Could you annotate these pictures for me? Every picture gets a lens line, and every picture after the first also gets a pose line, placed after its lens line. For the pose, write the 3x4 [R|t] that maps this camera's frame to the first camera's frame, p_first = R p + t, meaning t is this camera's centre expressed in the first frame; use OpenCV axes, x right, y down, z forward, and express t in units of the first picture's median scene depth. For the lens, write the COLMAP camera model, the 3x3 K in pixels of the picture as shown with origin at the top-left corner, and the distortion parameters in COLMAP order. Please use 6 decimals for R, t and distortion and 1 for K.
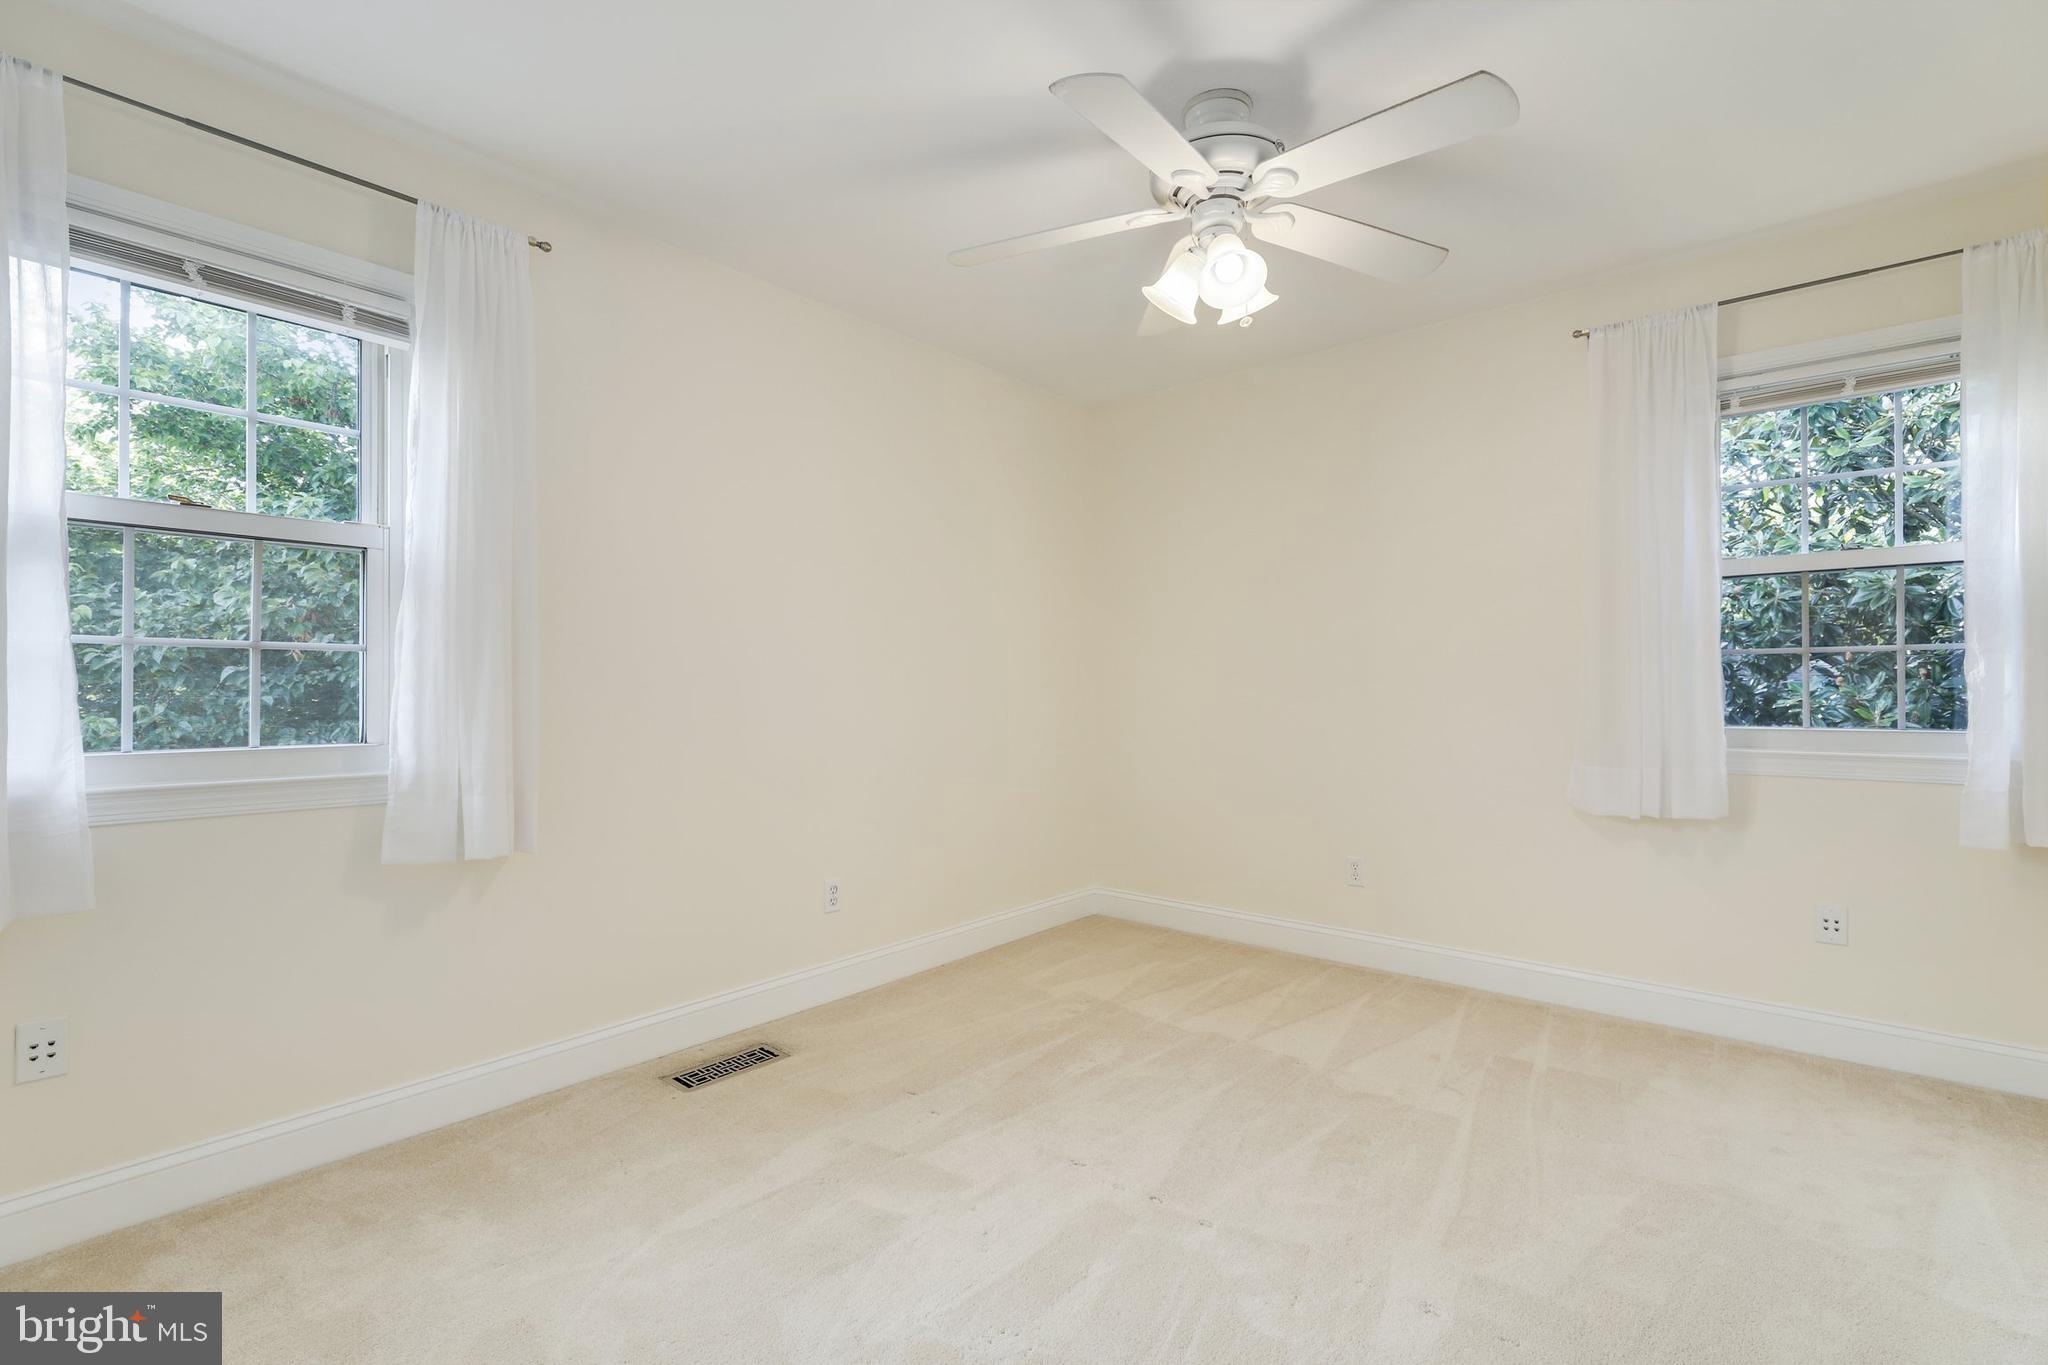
lens RADIAL K [[922.0, 0, 1018.4], [0, 922.0, 671.9], [0, 0, 1]] dist [0.000159, 0.001122]
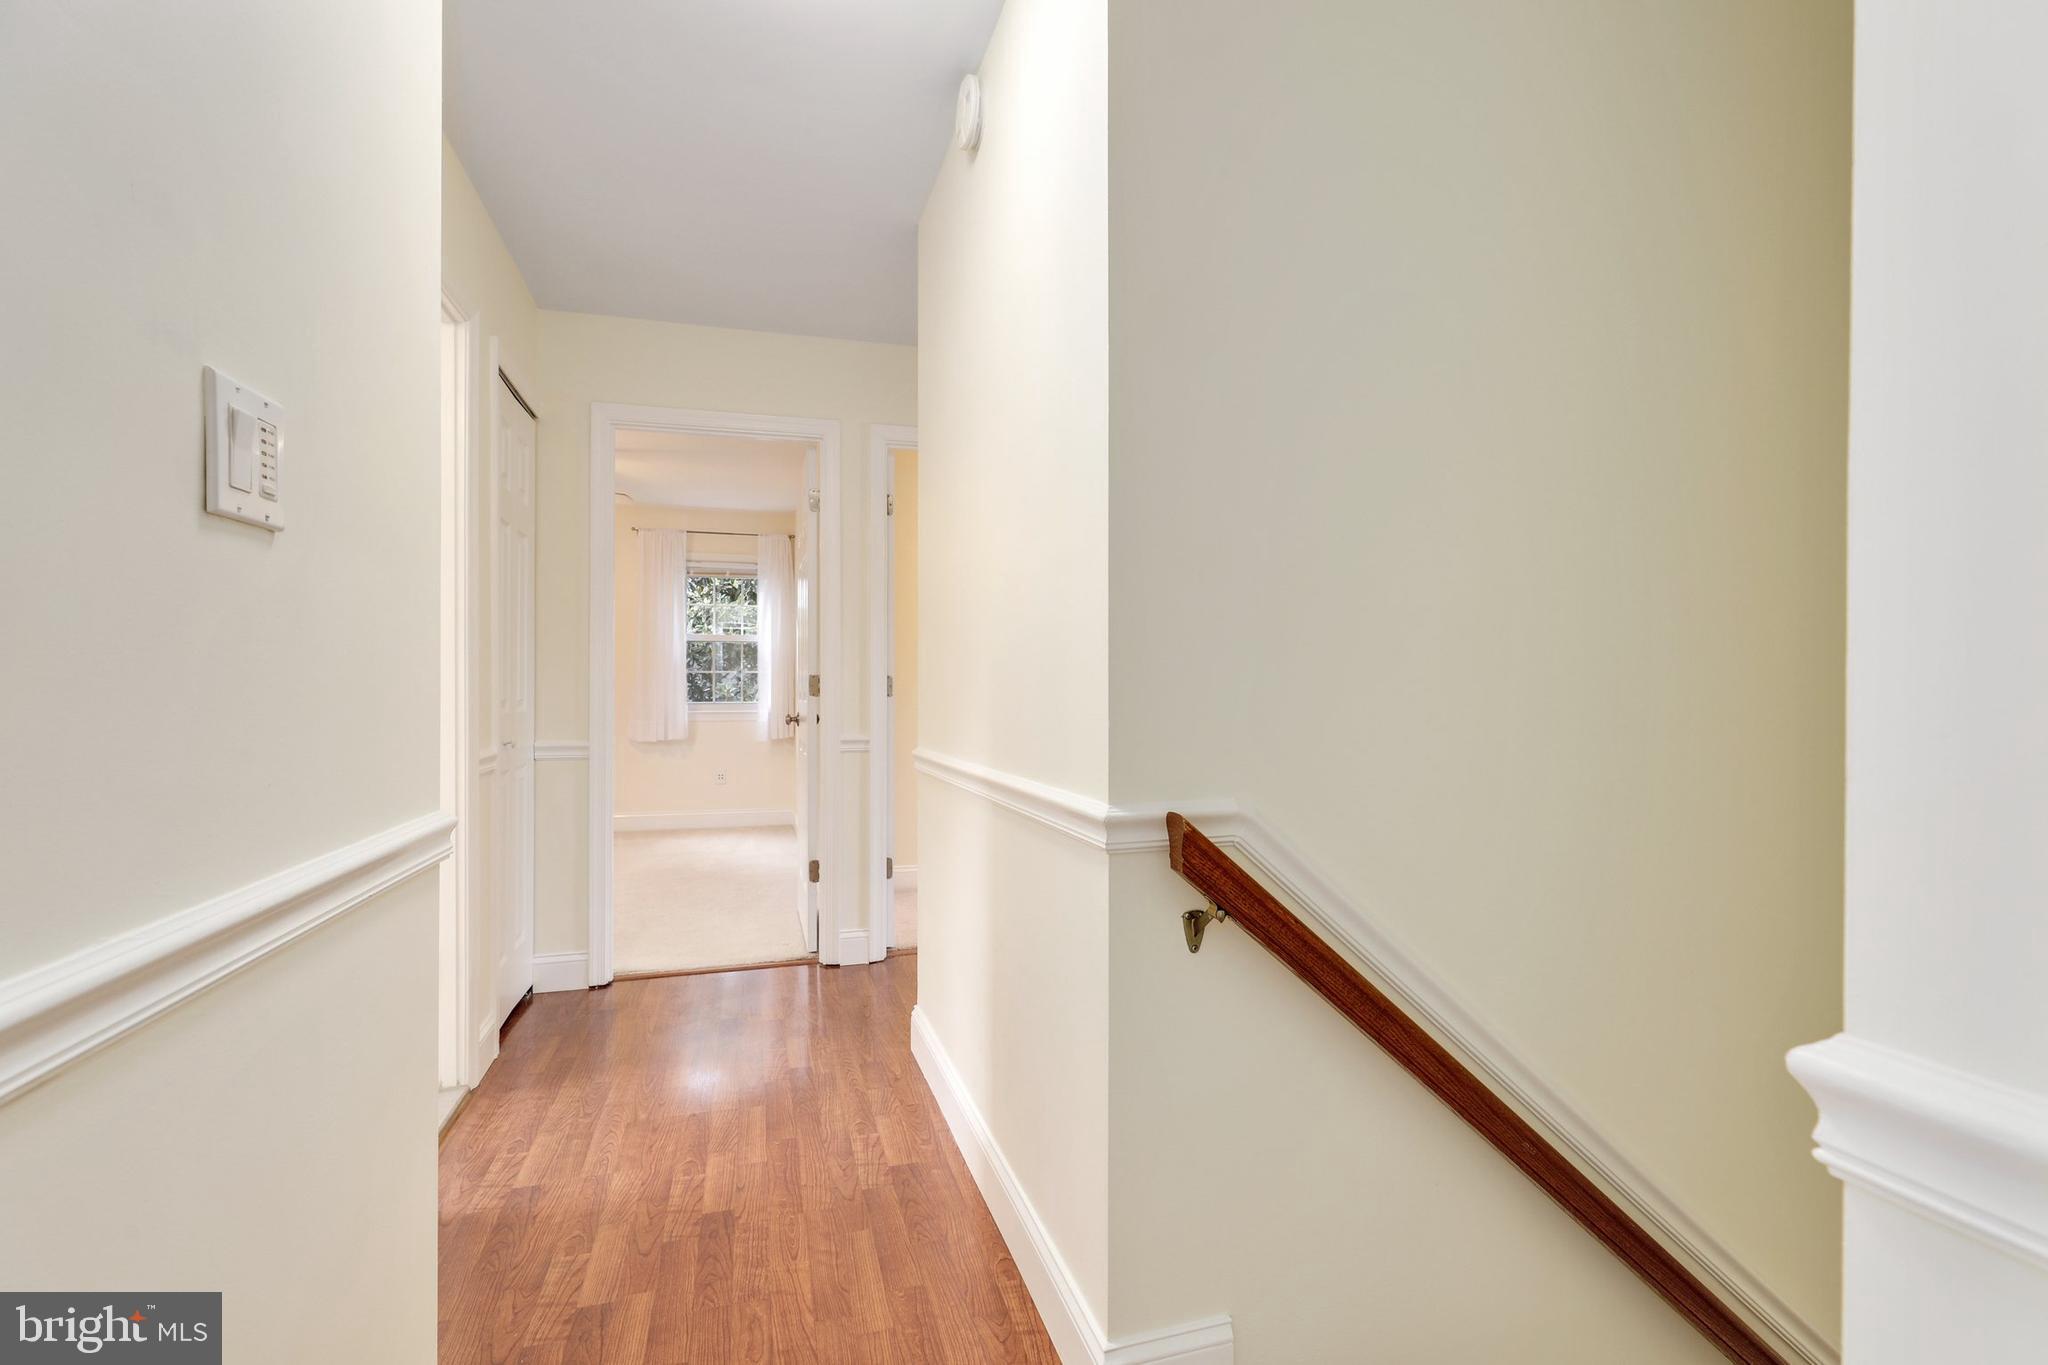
lens RADIAL K [[922.0, 0, 1018.3], [0, 922.0, 682.6], [0, 0, 1]] dist [0.000159, 0.001122]
pose [[0.541868, 0.003754, 0.840455, -0.804119], [-0.008600, 0.999962, 0.001078, -0.002109], [-0.840420, -0.007812, 0.541880, -1.049523]]
